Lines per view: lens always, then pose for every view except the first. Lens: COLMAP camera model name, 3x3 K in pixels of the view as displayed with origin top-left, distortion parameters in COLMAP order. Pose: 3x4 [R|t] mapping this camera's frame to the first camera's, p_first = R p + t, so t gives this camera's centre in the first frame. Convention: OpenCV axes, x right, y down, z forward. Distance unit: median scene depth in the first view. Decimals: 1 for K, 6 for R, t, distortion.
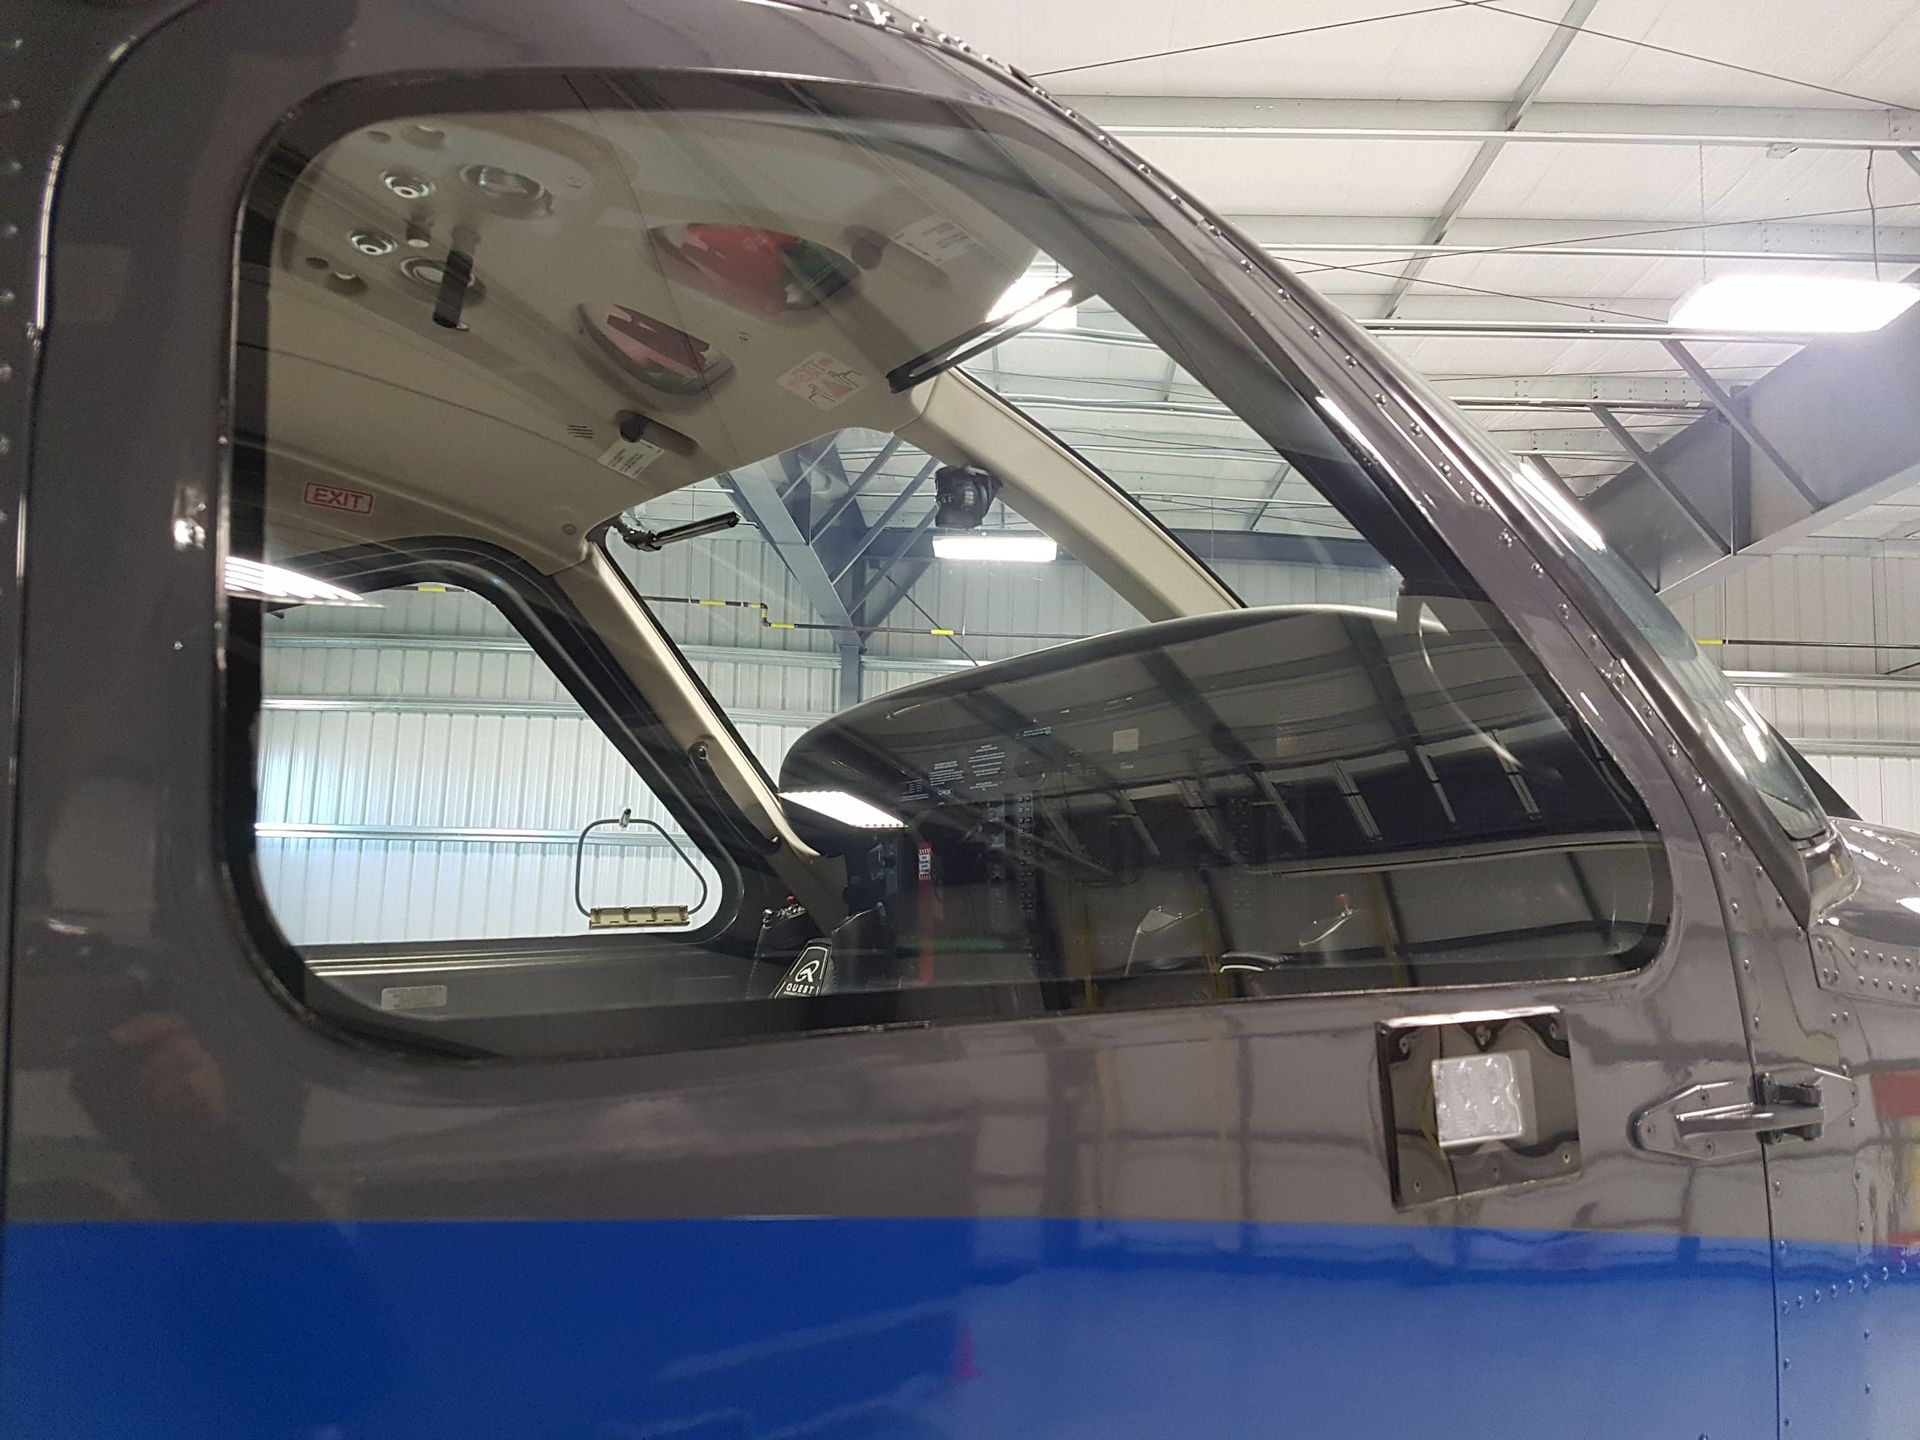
lens RADIAL K [[1585.8, 0, 956.9], [0, 1585.8, 719.7], [0, 0, 1]] dist [0.069468, 0.010110]
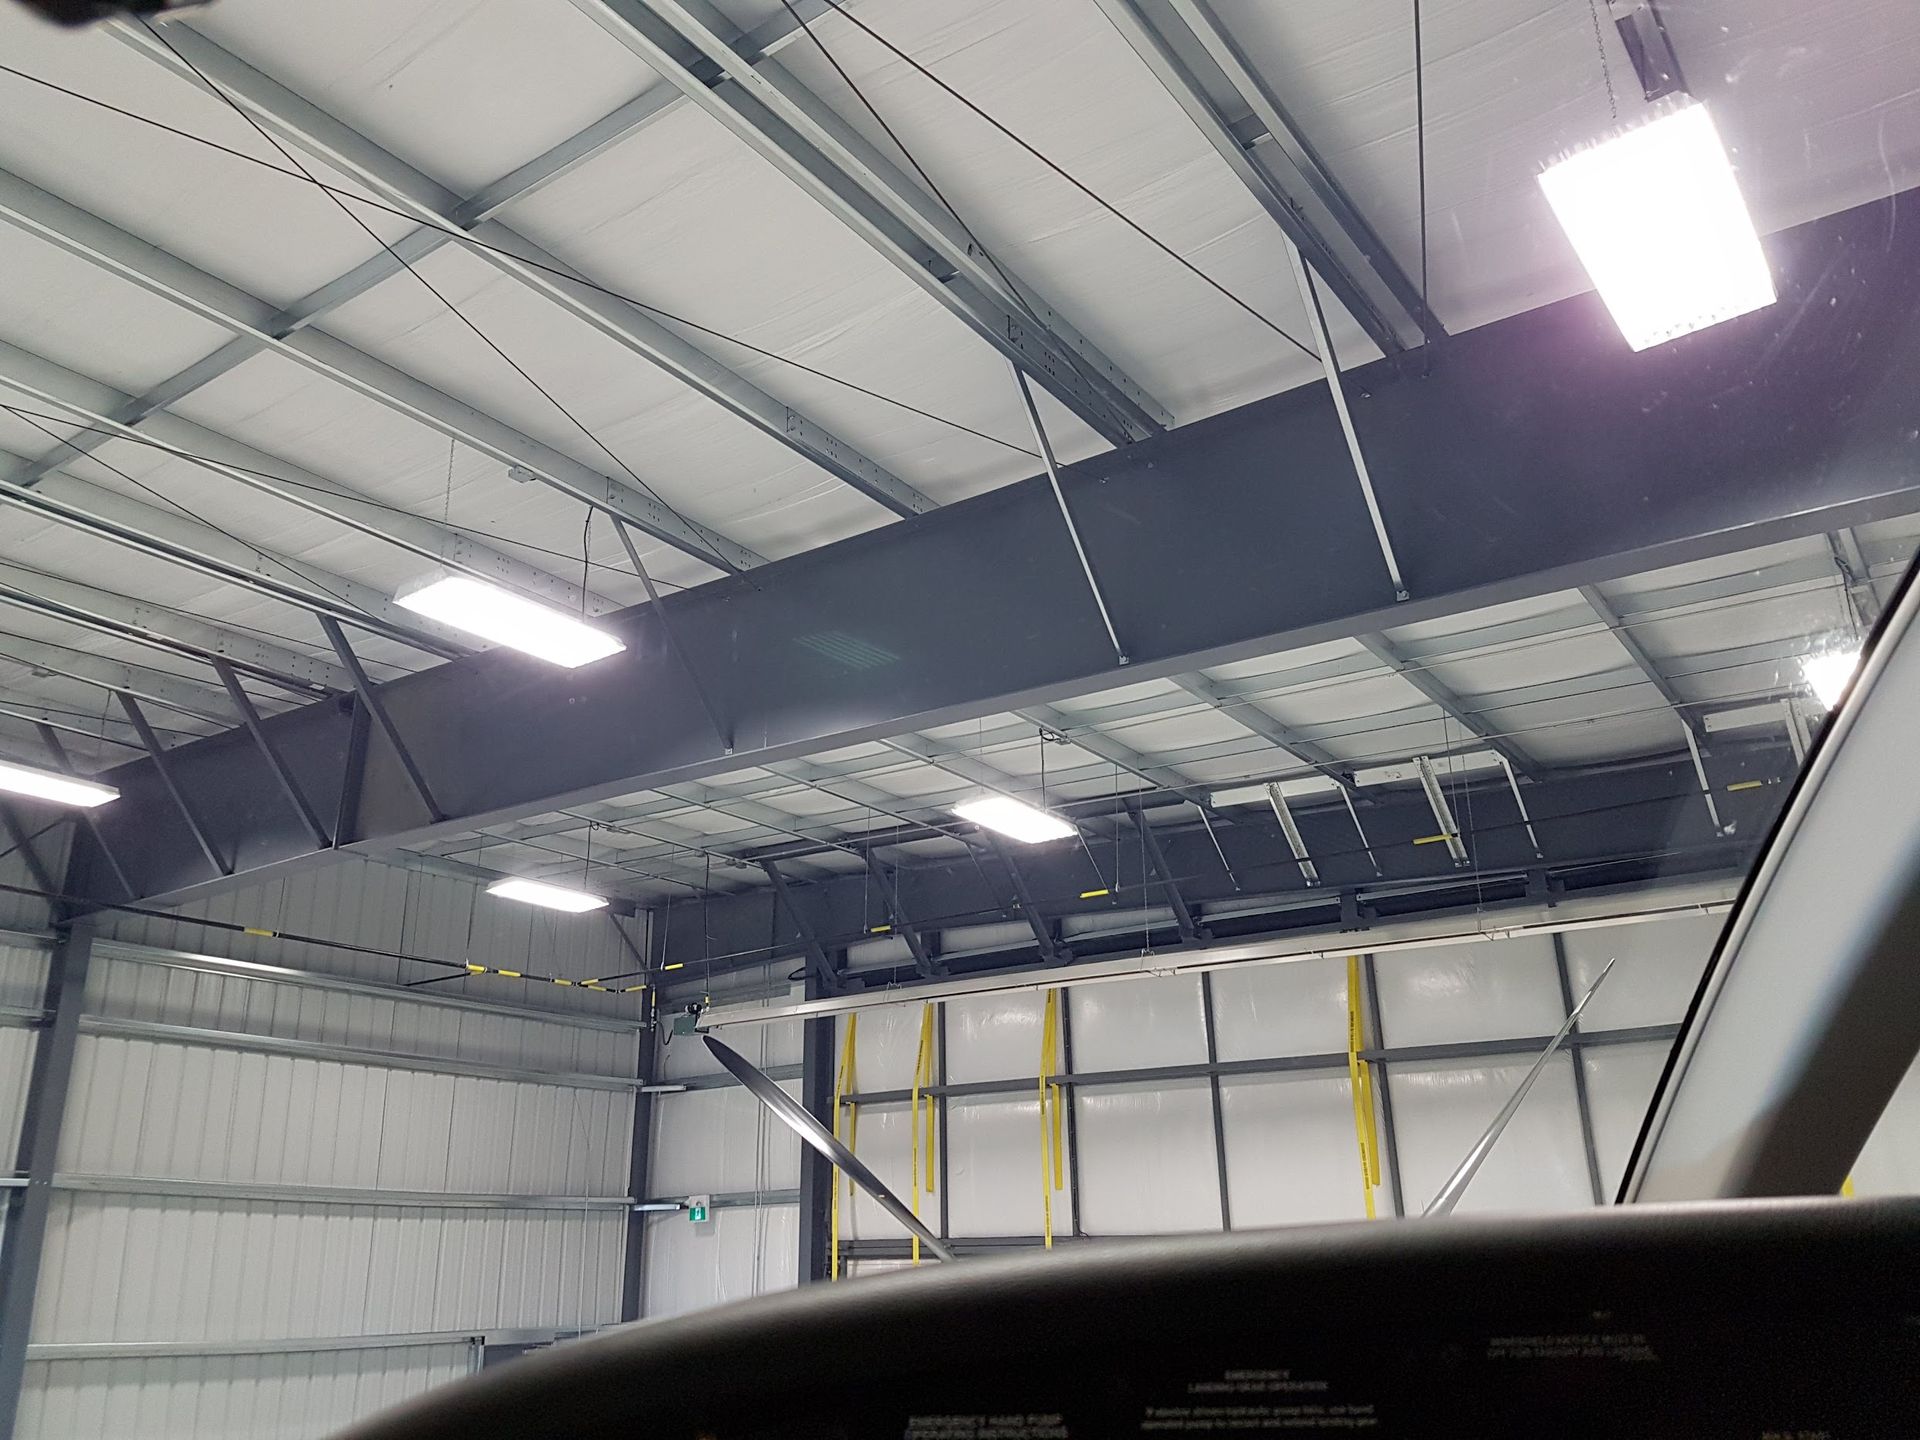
lens RADIAL K [[1585.8, 0, 956.8], [0, 1585.8, 716.1], [0, 0, 1]] dist [0.069468, 0.010110]
pose [[0.609676, 0.235997, 0.756704, -0.030373], [-0.101253, 0.970016, -0.220944, -0.005698], [-0.786157, 0.058086, 0.615291, 0.114710]]
